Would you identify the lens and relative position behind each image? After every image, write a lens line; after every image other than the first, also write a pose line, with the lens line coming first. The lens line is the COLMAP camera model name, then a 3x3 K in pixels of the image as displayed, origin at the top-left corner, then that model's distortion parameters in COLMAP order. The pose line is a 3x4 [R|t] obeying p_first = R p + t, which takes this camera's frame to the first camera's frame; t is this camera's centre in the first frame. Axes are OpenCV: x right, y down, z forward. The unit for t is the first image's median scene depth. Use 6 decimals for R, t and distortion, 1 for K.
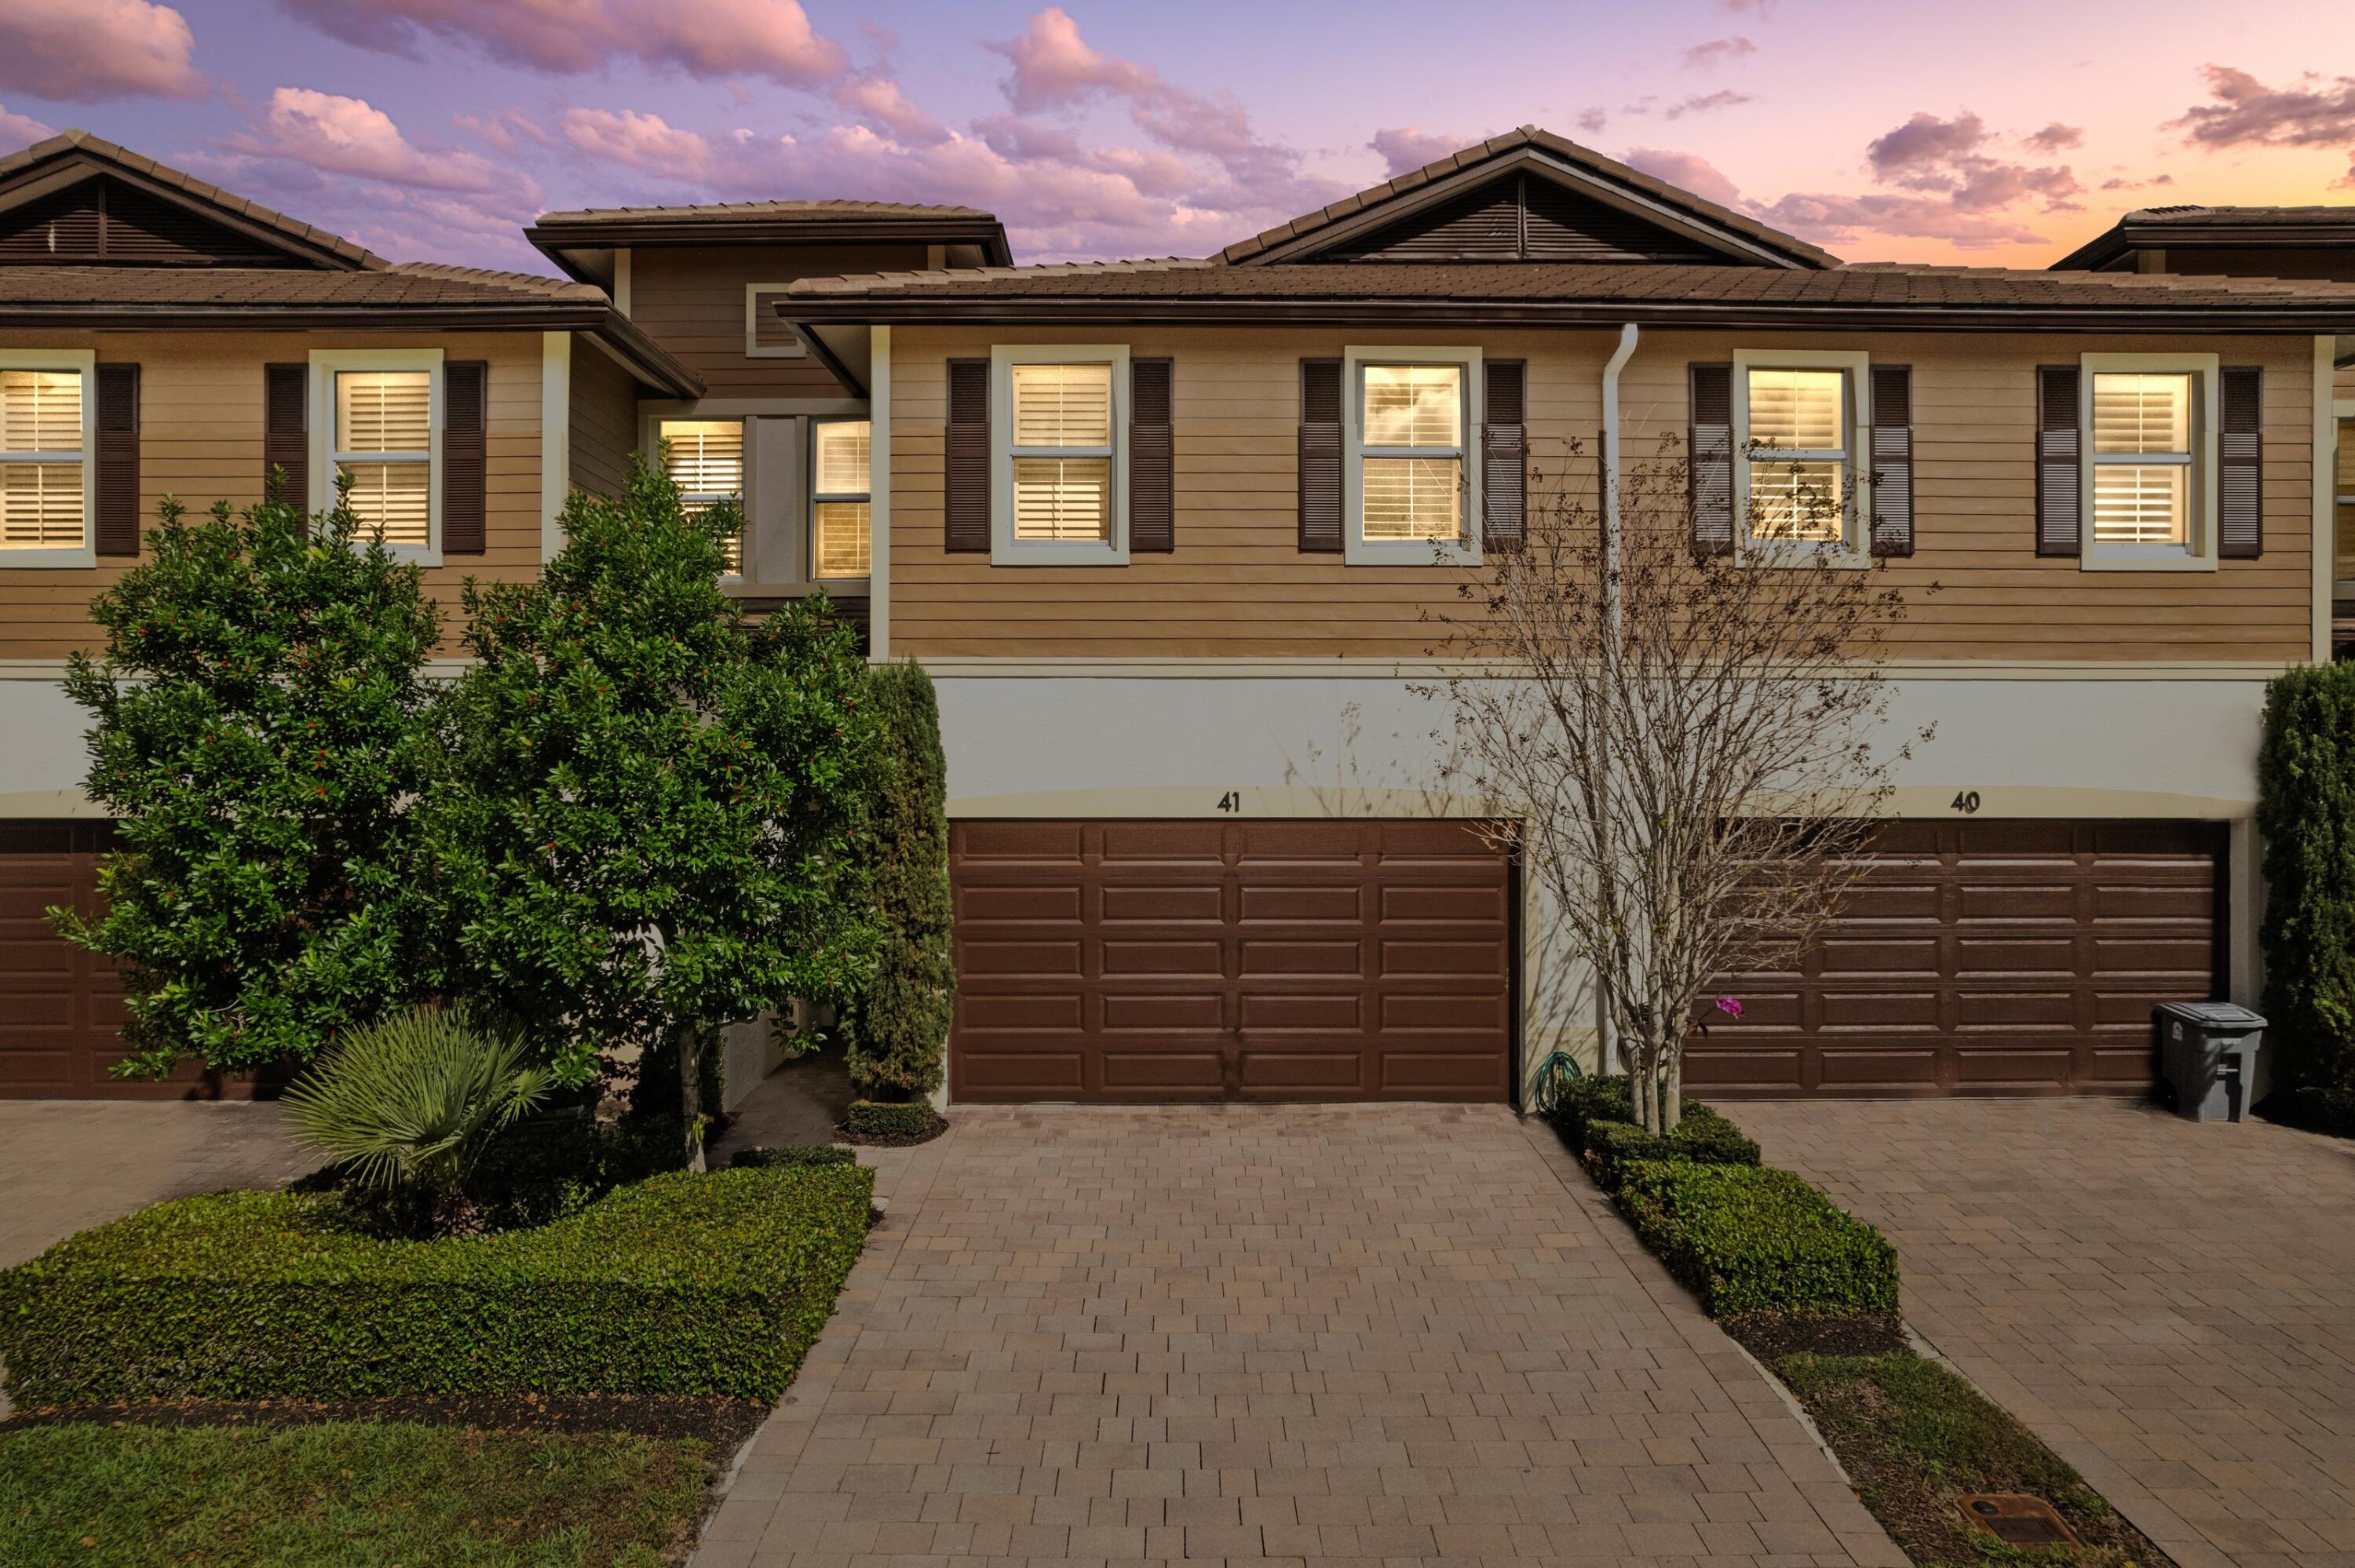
lens RADIAL K [[1443.2, 0, 1172.1], [0, 1443.2, 756.1], [0, 0, 1]] dist [-0.068685, 0.057121]
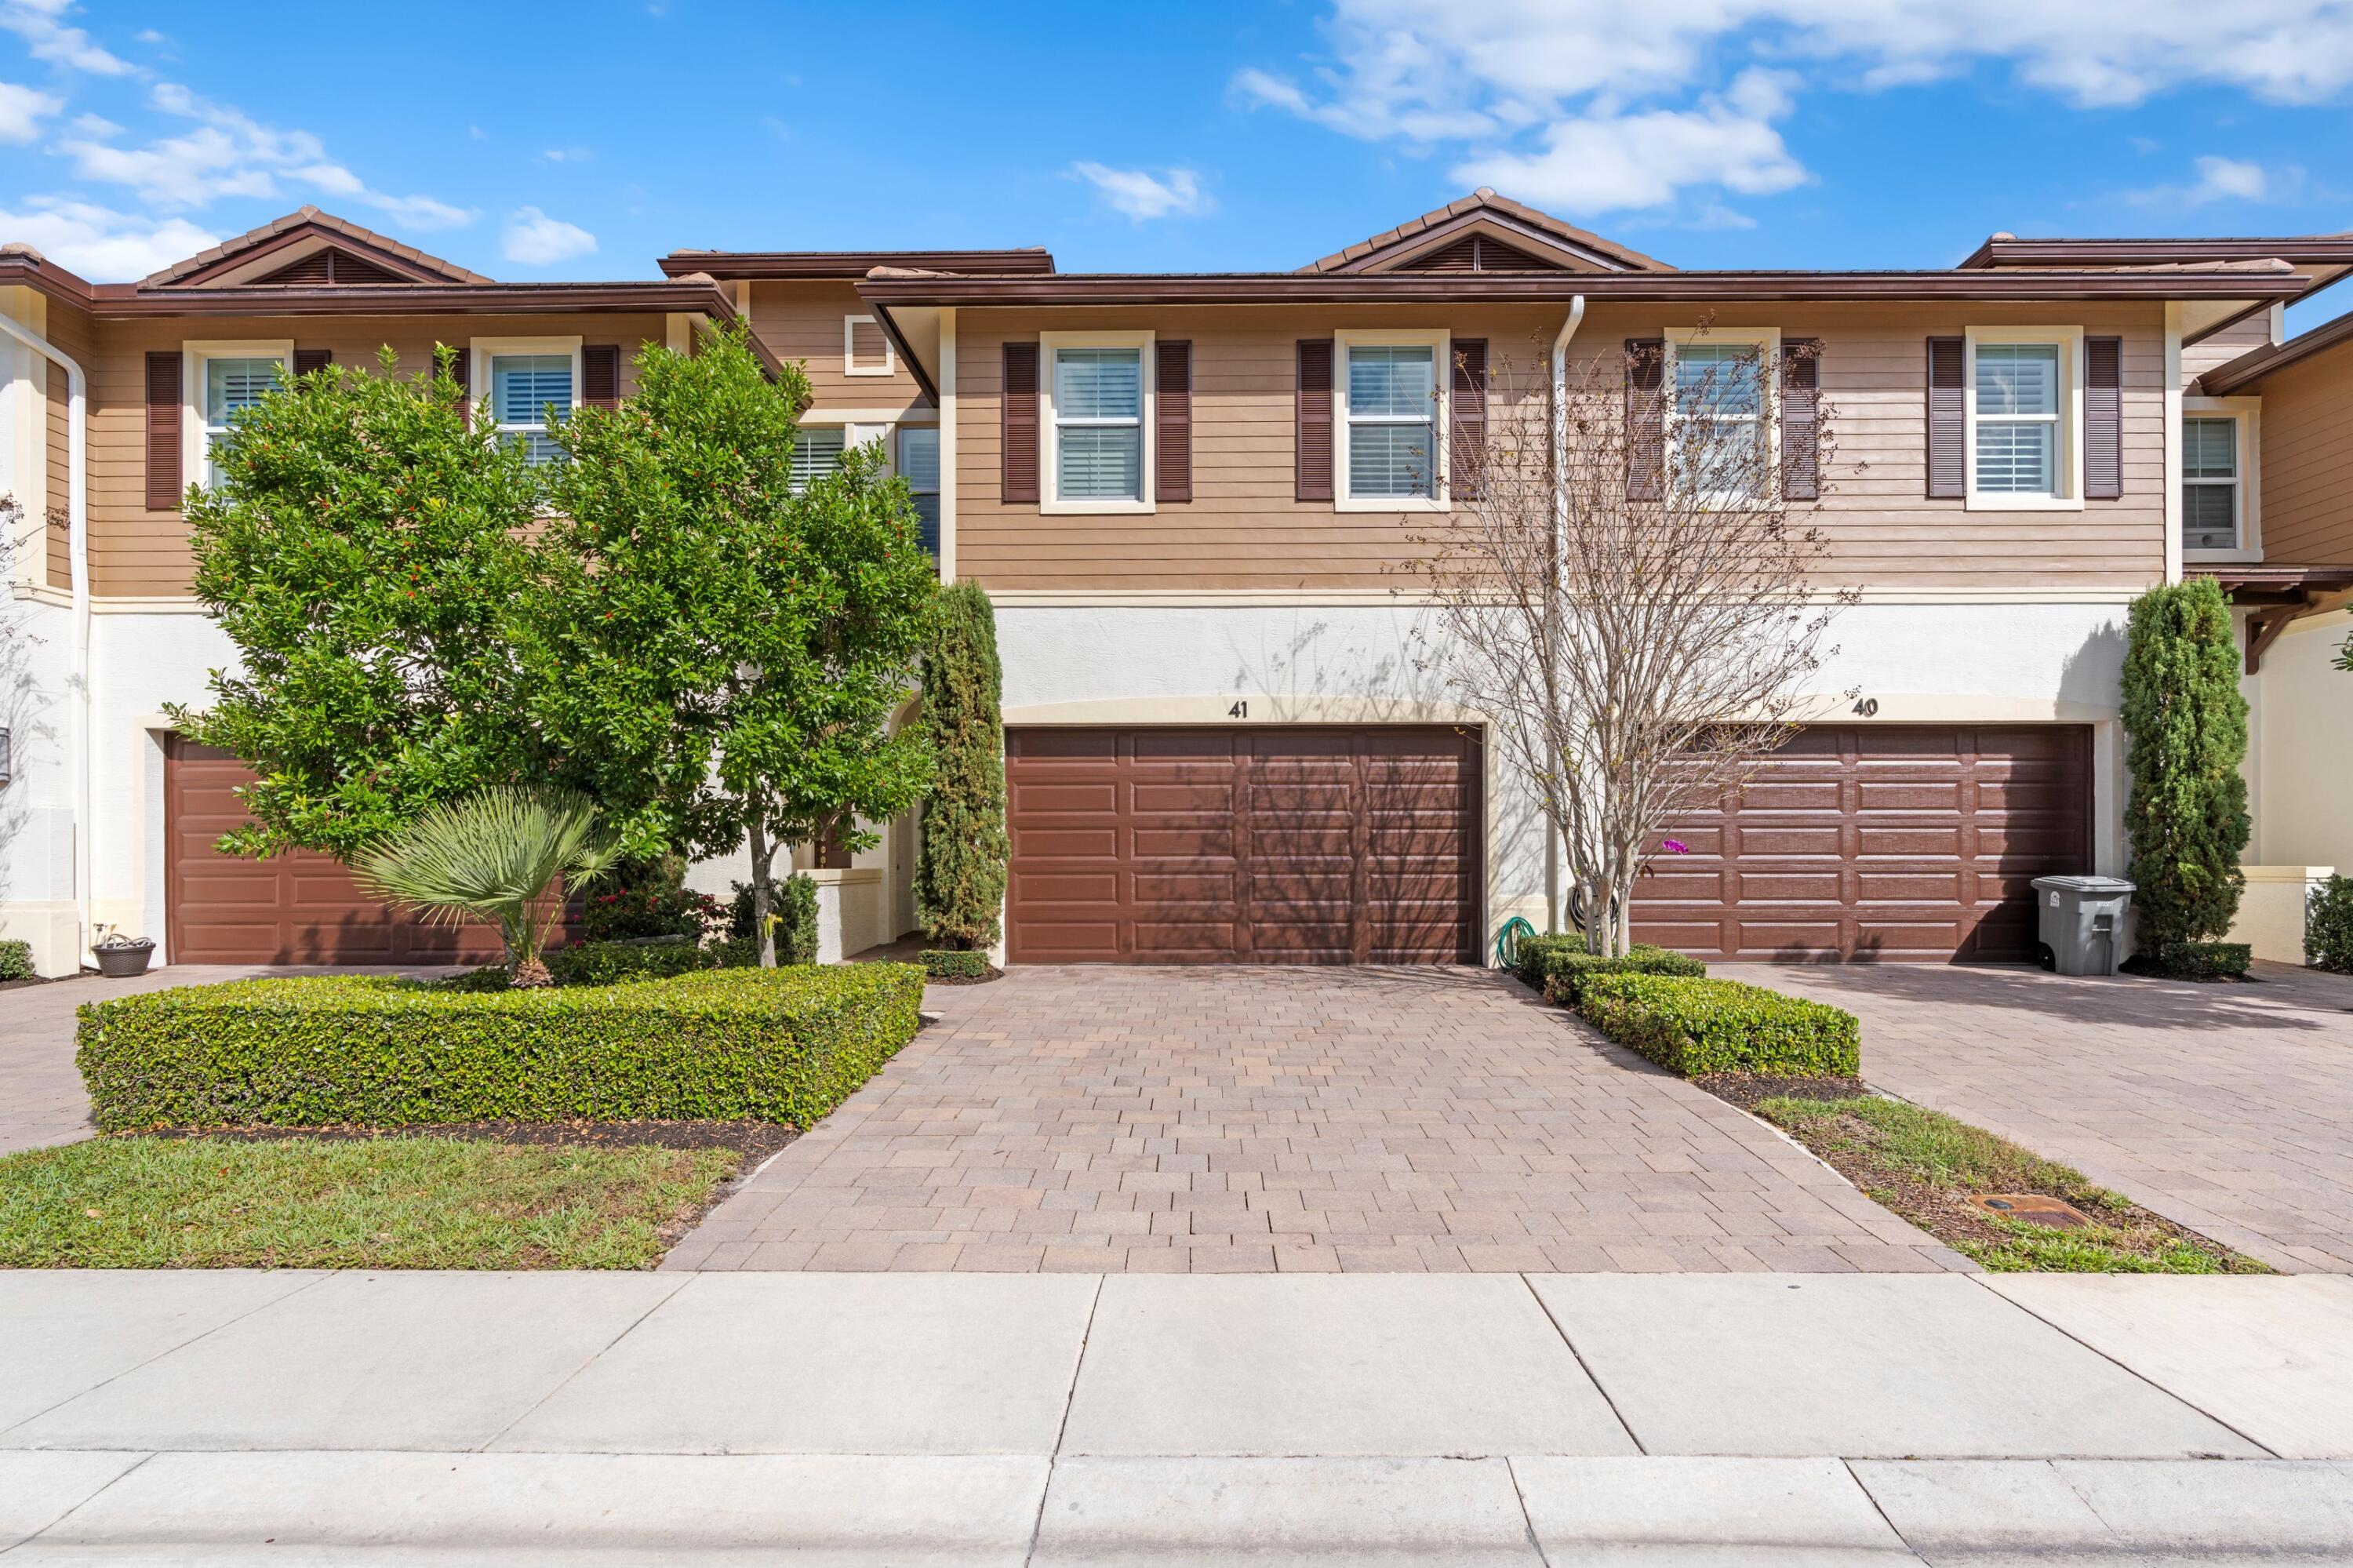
lens RADIAL K [[1076.0, 0, 1183.3], [0, 1076.0, 792.4], [0, 0, 1]] dist [-0.002176, 0.000733]
pose [[0.999907, -0.001181, -0.013620, 0.007931], [0.001144, 0.999996, -0.002695, 0.142974], [0.013623, 0.002679, 0.999904, 0.139145]]
